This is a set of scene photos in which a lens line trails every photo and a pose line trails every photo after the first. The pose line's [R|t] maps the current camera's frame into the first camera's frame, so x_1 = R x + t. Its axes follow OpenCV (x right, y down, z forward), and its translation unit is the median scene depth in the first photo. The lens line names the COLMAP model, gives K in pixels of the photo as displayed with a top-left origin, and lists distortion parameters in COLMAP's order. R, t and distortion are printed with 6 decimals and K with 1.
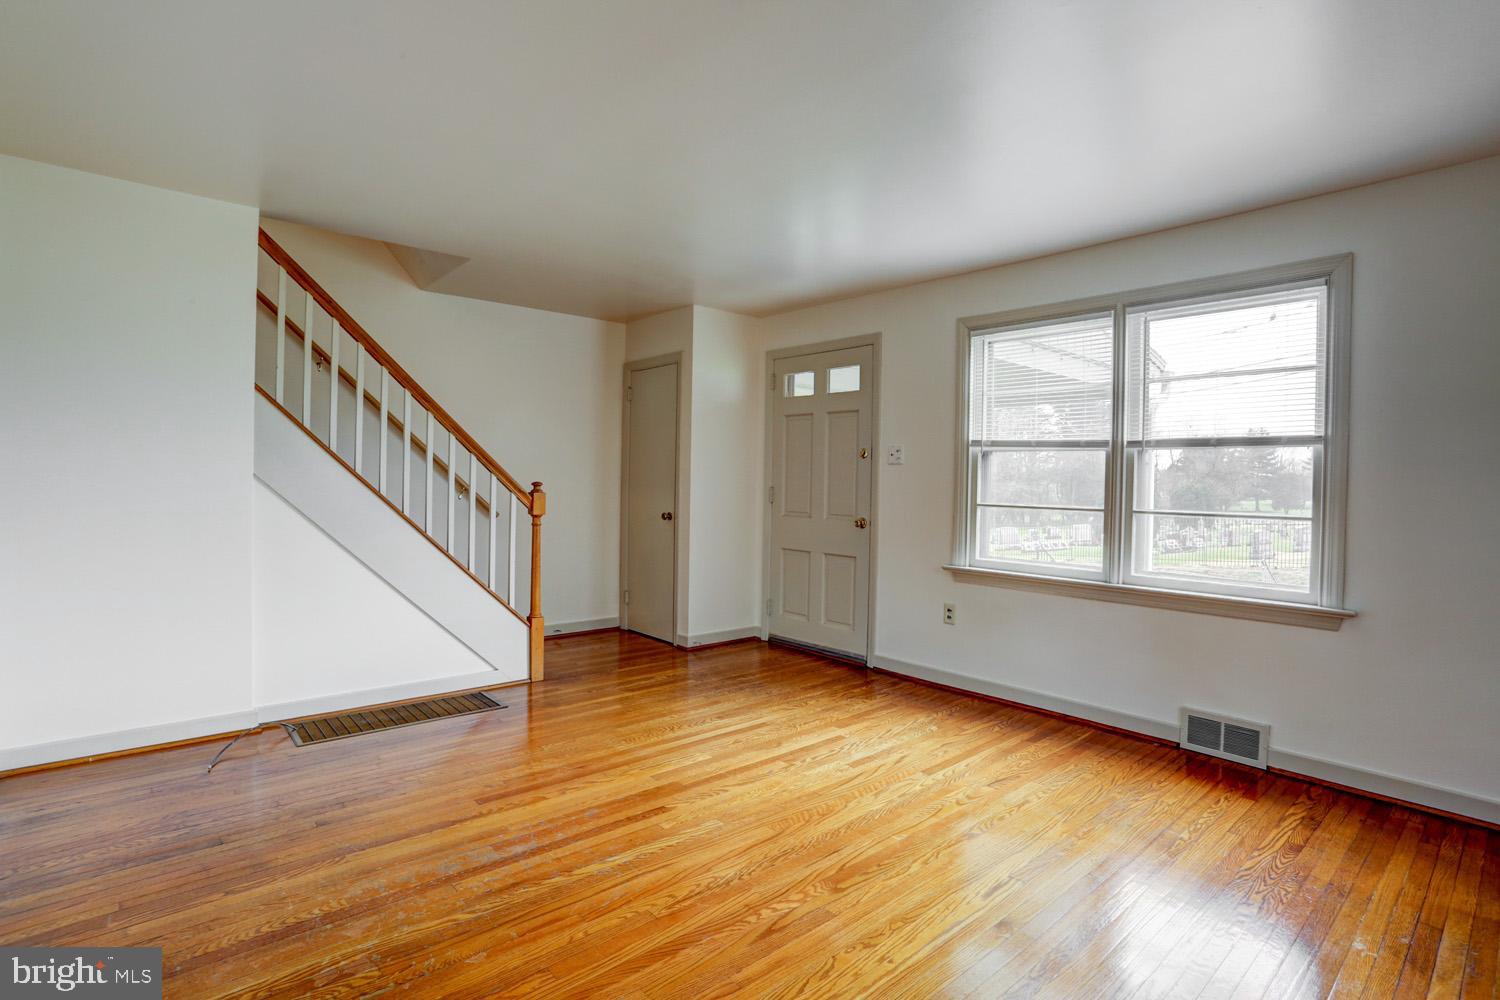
lens RADIAL K [[732.1, 0, 745.6], [0, 732.1, 491.9], [0, 0, 1]] dist [-0.061019, 0.020930]
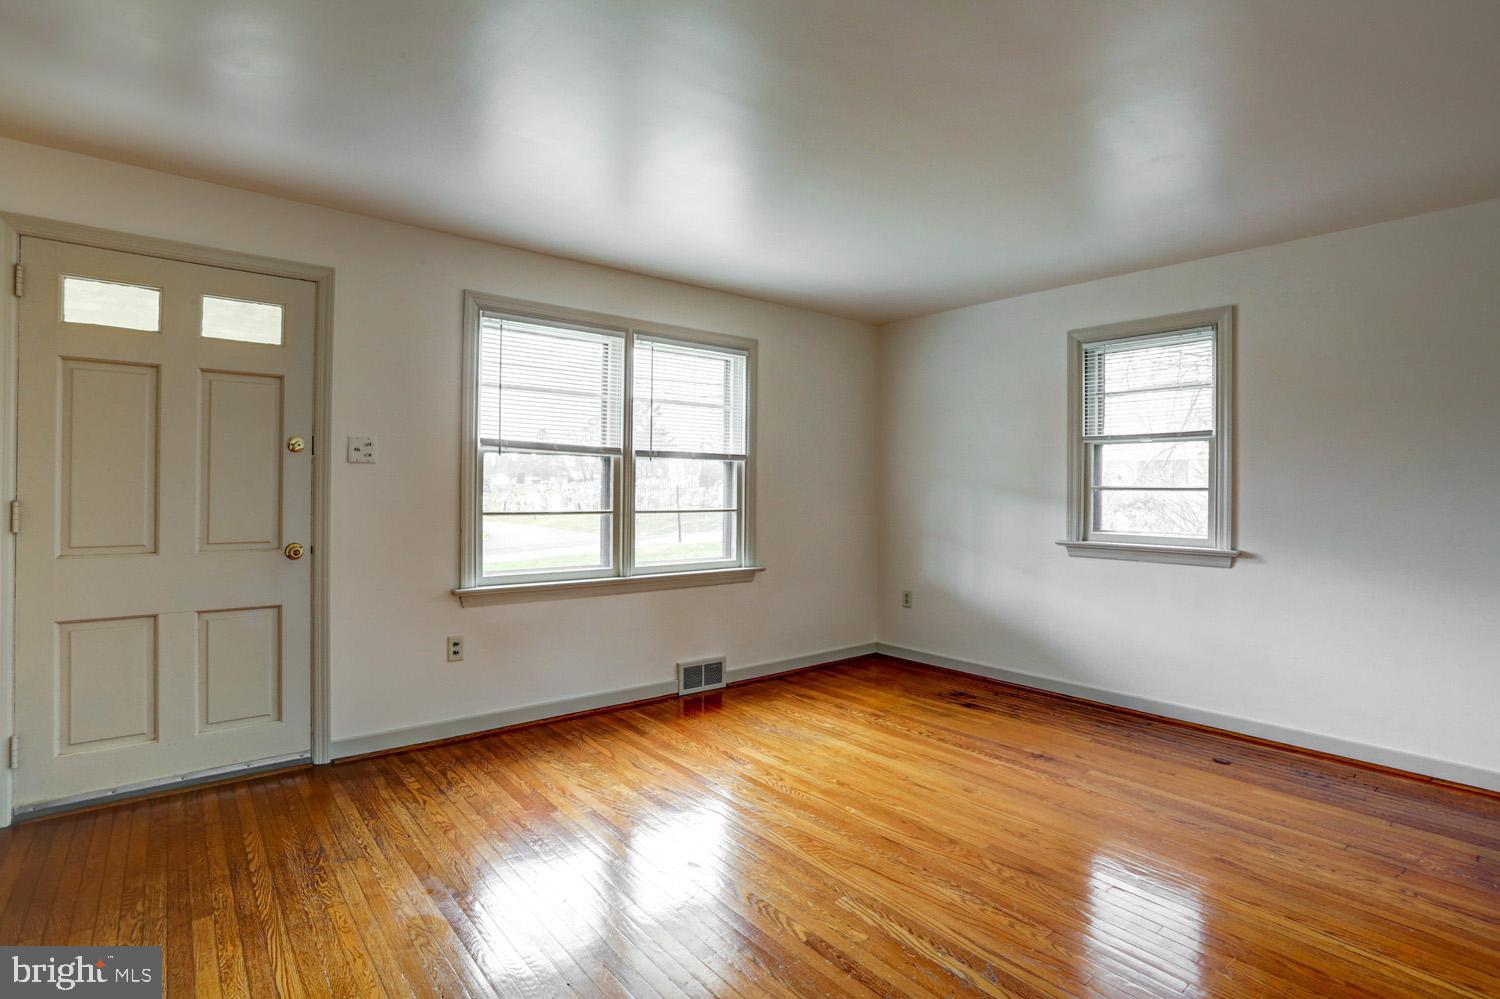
lens RADIAL K [[732.1, 0, 757.4], [0, 732.1, 489.5], [0, 0, 1]] dist [-0.061019, 0.020930]
pose [[0.027118, -0.018632, 0.999459, -0.606865], [0.007940, 0.999799, 0.018423, -0.026985], [-0.999601, 0.007436, 0.027261, 0.747174]]
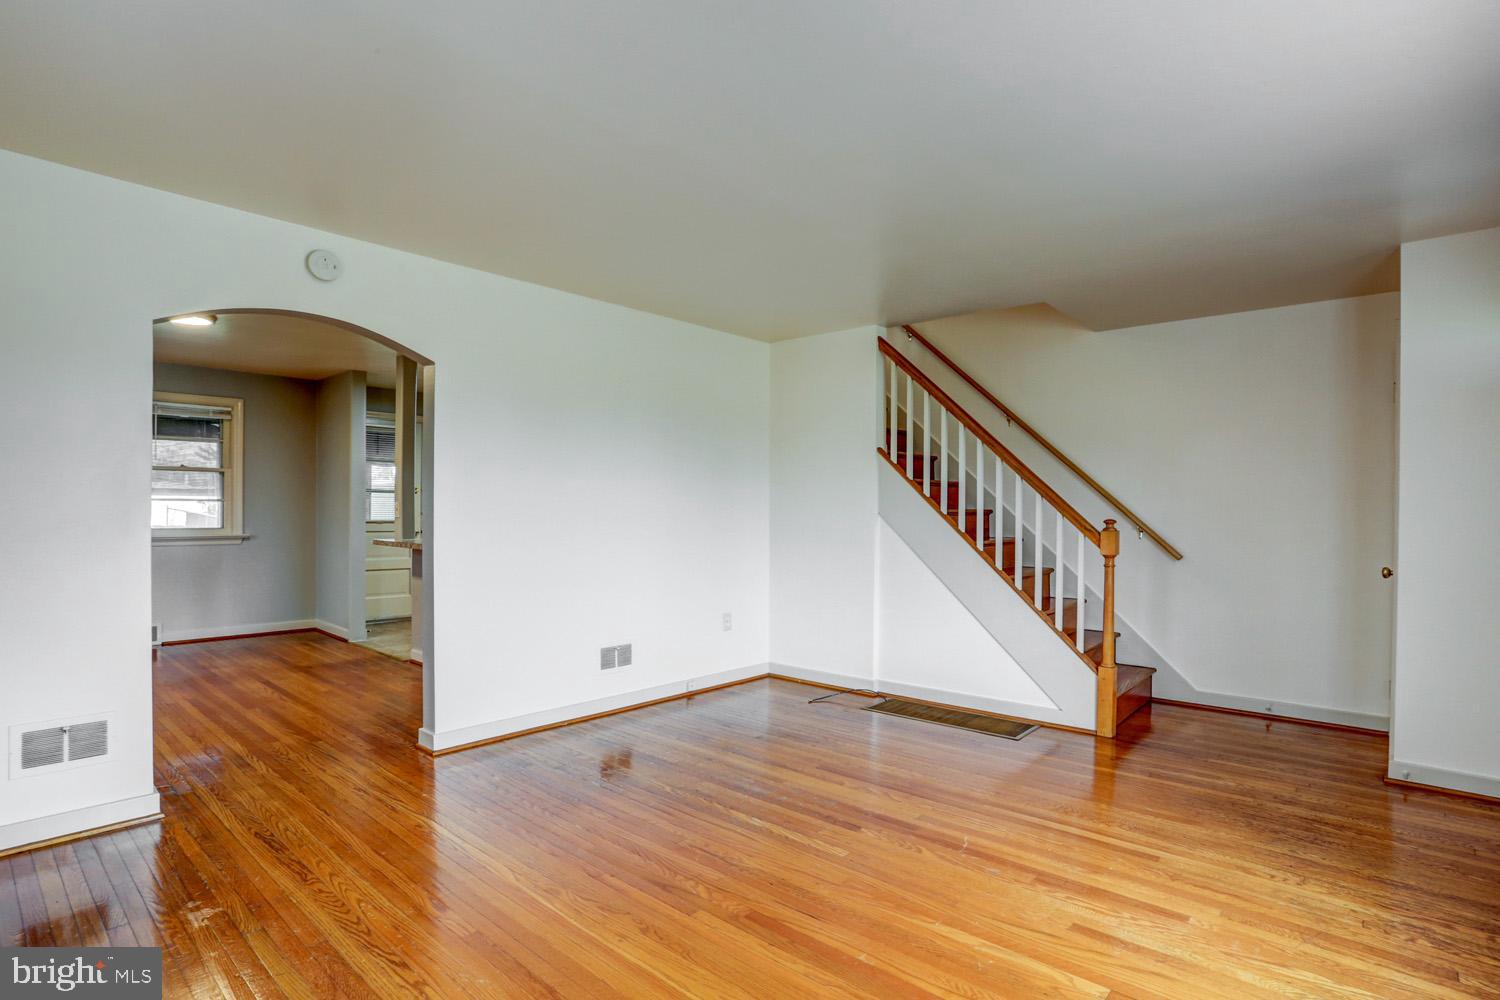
lens RADIAL K [[732.1, 0, 755.0], [0, 732.1, 508.0], [0, 0, 1]] dist [-0.061019, 0.020930]
pose [[0.131138, -0.024534, -0.991060, 0.657252], [-0.021611, 0.999385, -0.027600, 0.008170], [0.991129, 0.025037, 0.130527, 0.514021]]
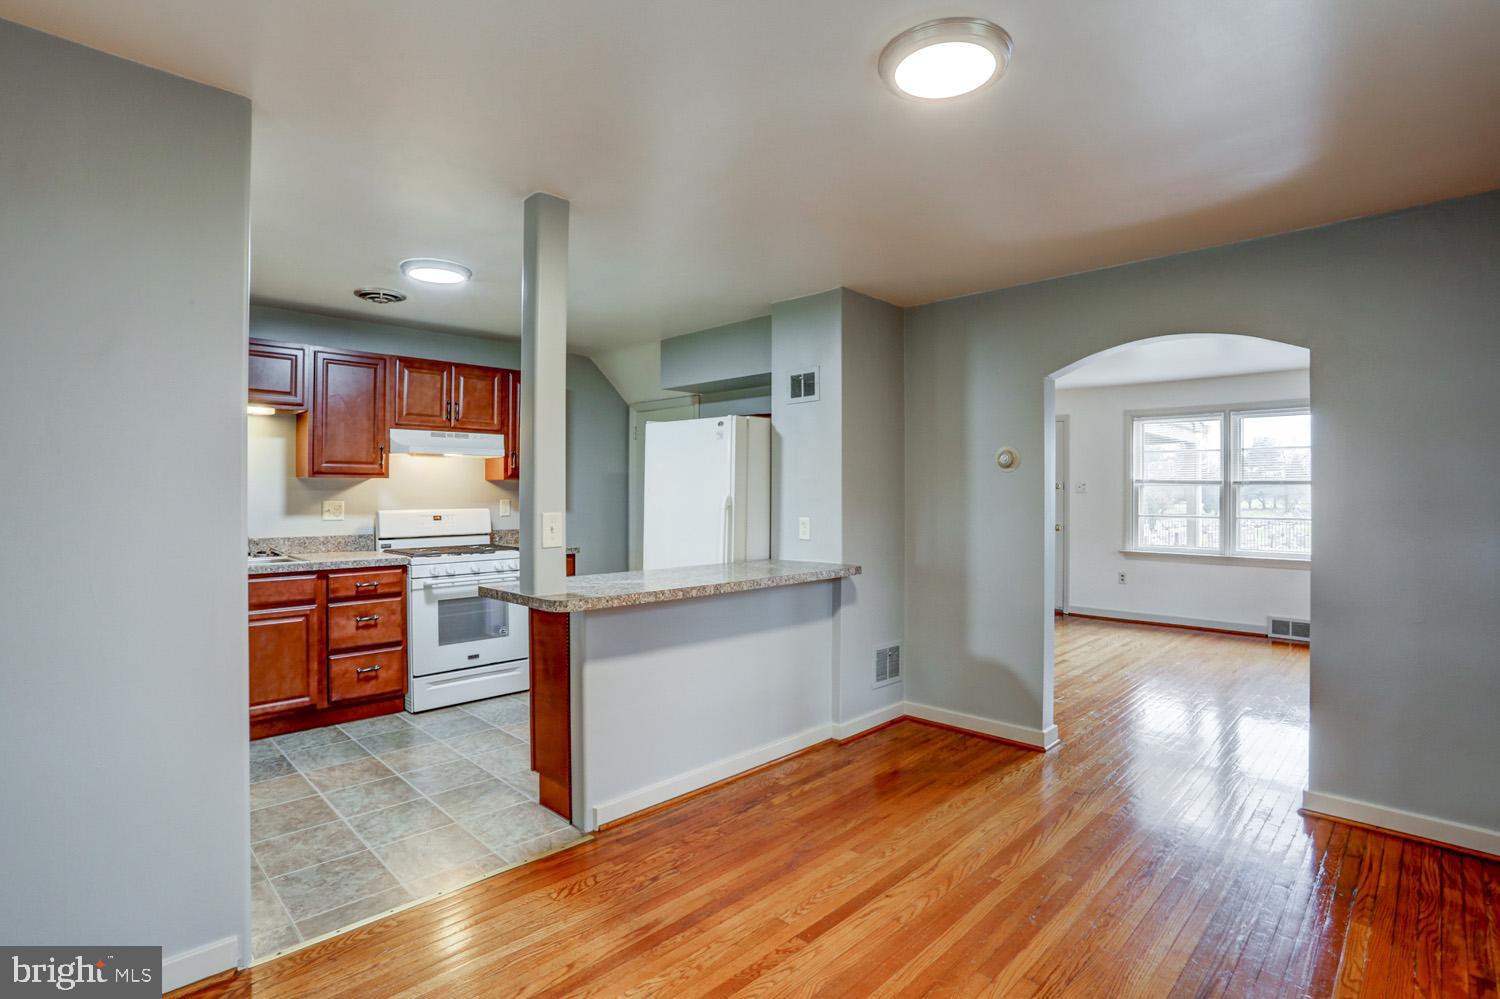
lens RADIAL K [[732.1, 0, 731.0], [0, 732.1, 489.0], [0, 0, 1]] dist [-0.061019, 0.020930]
pose [[0.997719, -0.016820, 0.065377, -0.908562], [0.017947, 0.999700, -0.016692, -0.040924], [-0.065077, 0.017827, 0.997721, -0.796753]]
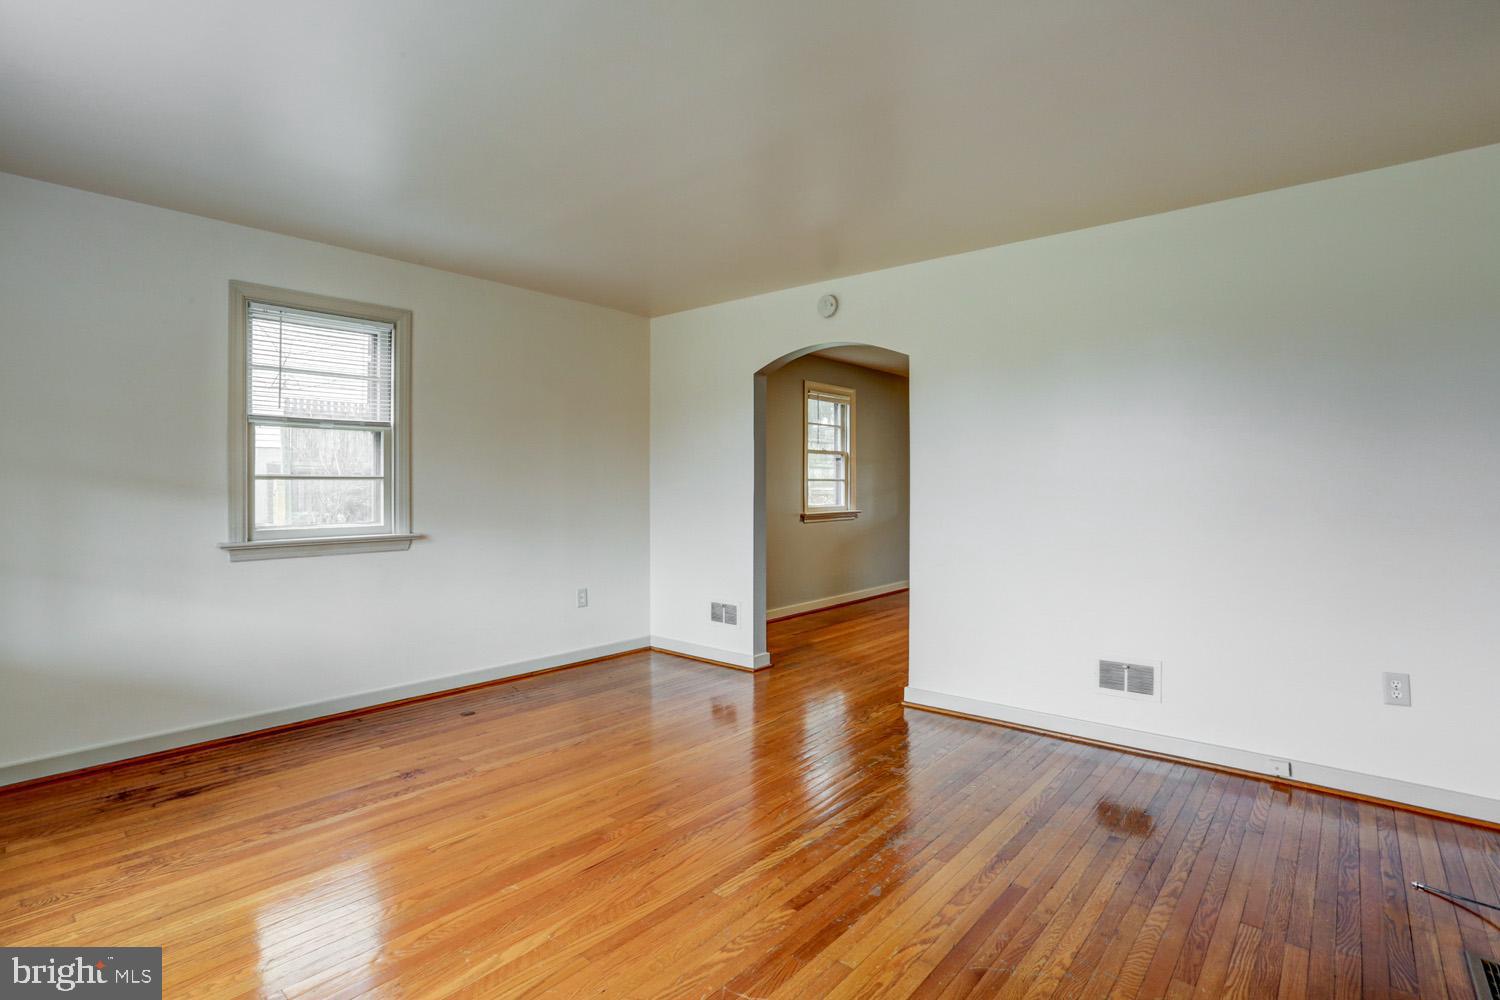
lens RADIAL K [[732.1, 0, 737.9], [0, 732.1, 490.3], [0, 0, 1]] dist [-0.061019, 0.020930]
pose [[-0.990033, -0.017766, -0.139712, 0.046403], [-0.020671, 0.999599, 0.019370, -0.017516], [0.139311, 0.022065, -0.990003, 1.266770]]
